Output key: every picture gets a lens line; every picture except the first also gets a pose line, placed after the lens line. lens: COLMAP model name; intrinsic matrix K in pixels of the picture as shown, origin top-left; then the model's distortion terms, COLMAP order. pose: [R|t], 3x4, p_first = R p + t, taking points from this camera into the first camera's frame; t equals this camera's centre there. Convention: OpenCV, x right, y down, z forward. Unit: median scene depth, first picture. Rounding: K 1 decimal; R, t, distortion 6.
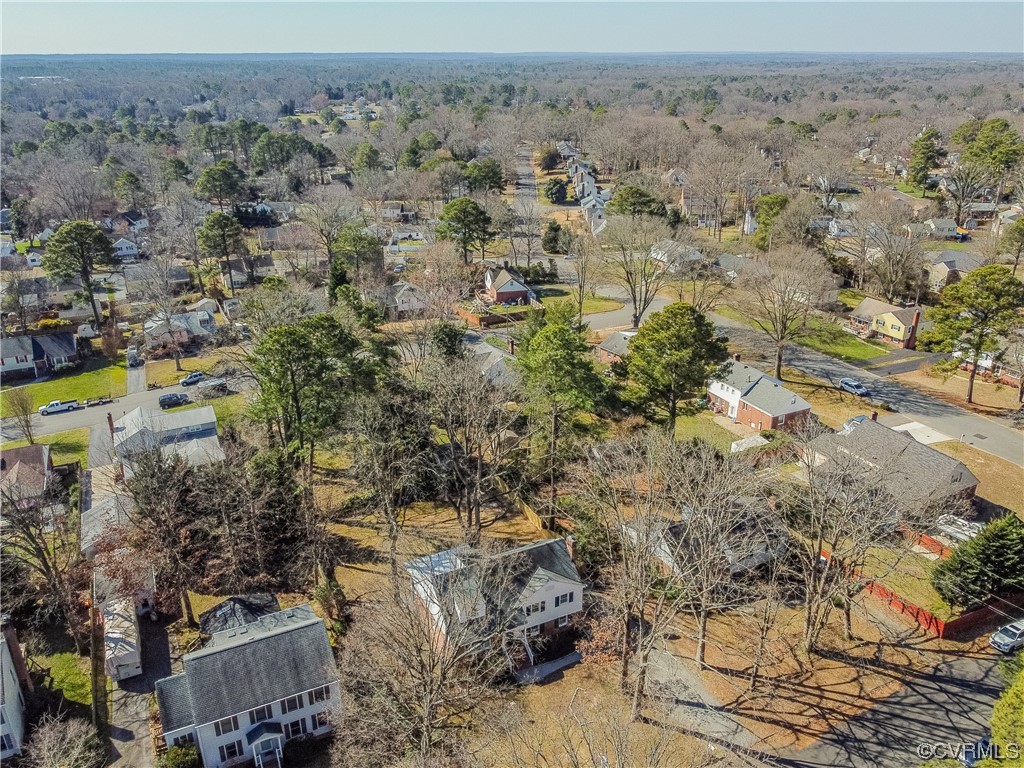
lens RADIAL K [[783.4, 0, 523.5], [0, 783.4, 377.4], [0, 0, 1]] dist [0.001366, 0.000057]
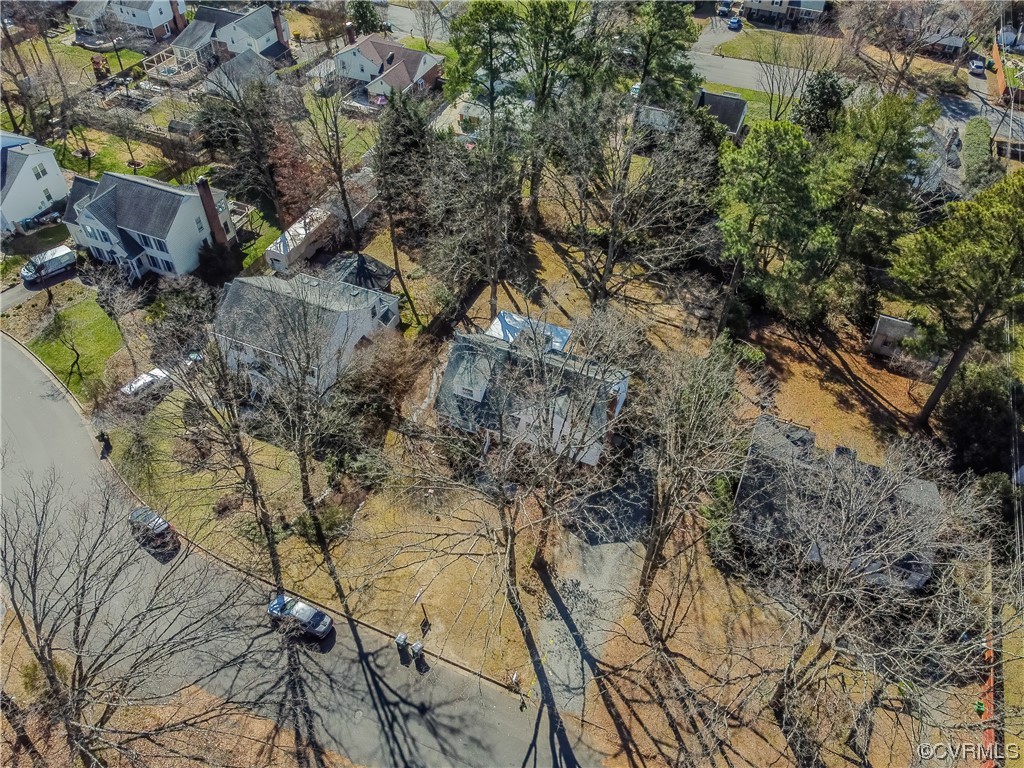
lens RADIAL K [[799.5, 0, 512.0], [0, 799.5, 384.0], [0, 0, 1]] dist [-0.006118, -0.001043]
pose [[0.643220, 0.553566, -0.528992, 0.428091], [-0.306727, 0.819308, 0.484409, -0.158917], [0.701560, -0.149325, 0.696789, 0.378013]]
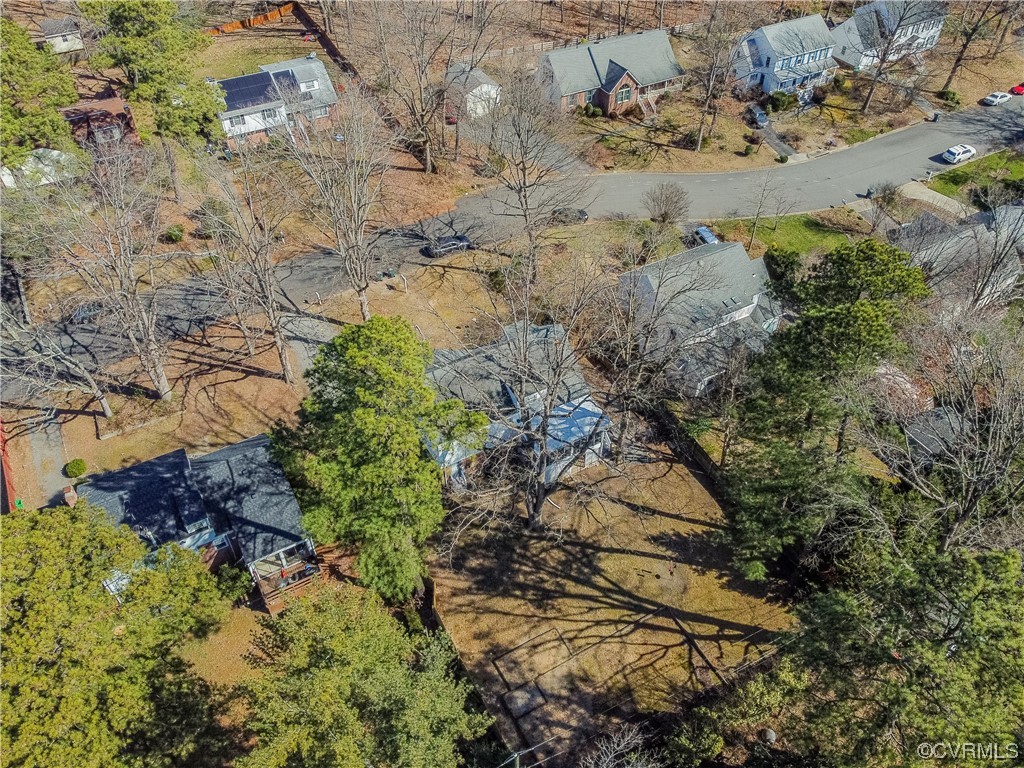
lens RADIAL K [[783.4, 0, 523.5], [0, 783.4, 377.4], [0, 0, 1]] dist [0.001366, 0.000057]
pose [[-0.998606, 0.037815, -0.036815, -0.035824], [-0.019223, 0.389042, 0.921019, -0.546096], [0.049151, 0.920443, -0.387773, 1.359573]]
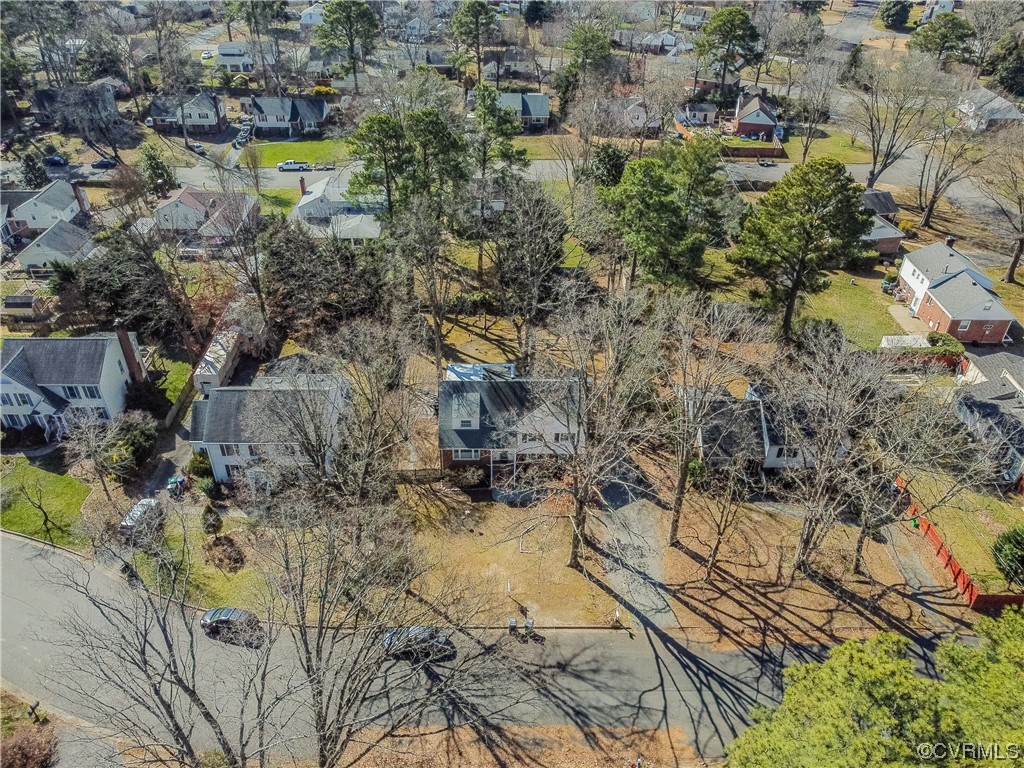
lens RADIAL K [[783.4, 0, 523.5], [0, 783.4, 377.4], [0, 0, 1]] dist [0.001366, 0.000057]
pose [[0.905486, 0.258857, -0.336285, 0.321103], [-0.178617, 0.951283, 0.251310, -0.029864], [0.384956, -0.167491, 0.907610, 0.092645]]
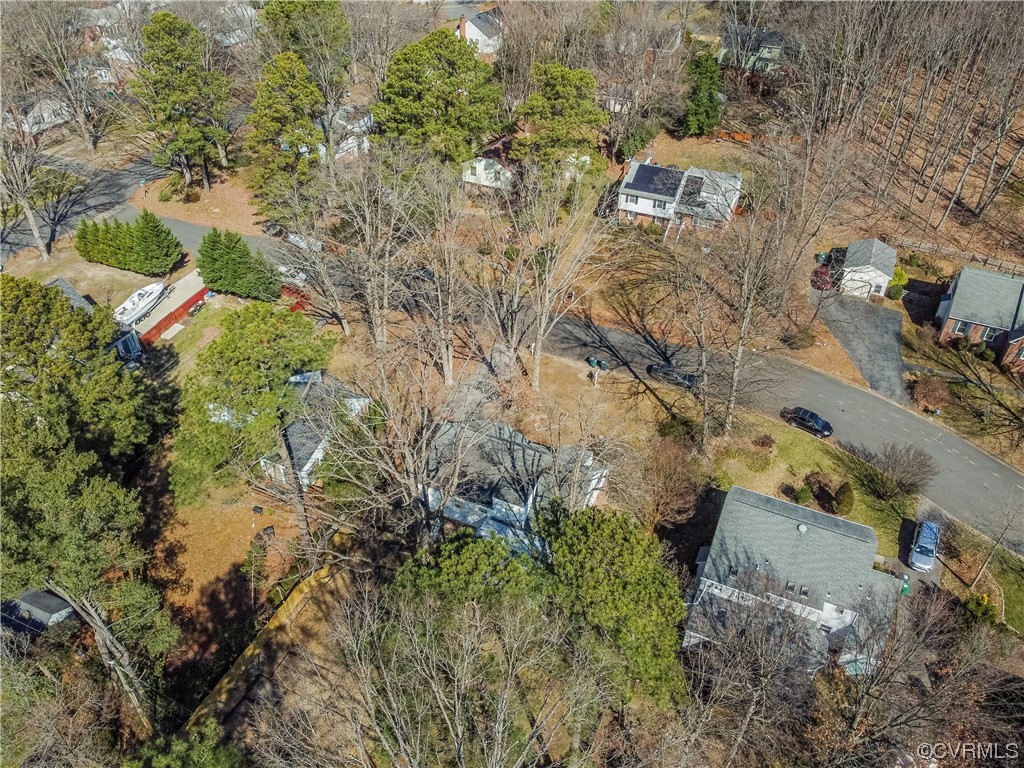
lens RADIAL K [[783.4, 0, 523.5], [0, 783.4, 377.4], [0, 0, 1]] dist [0.001366, 0.000057]
pose [[-0.627775, -0.475529, 0.616255, -0.536752], [0.292608, 0.589465, 0.752935, -0.467031], [-0.721303, 0.652995, -0.230908, 1.145085]]
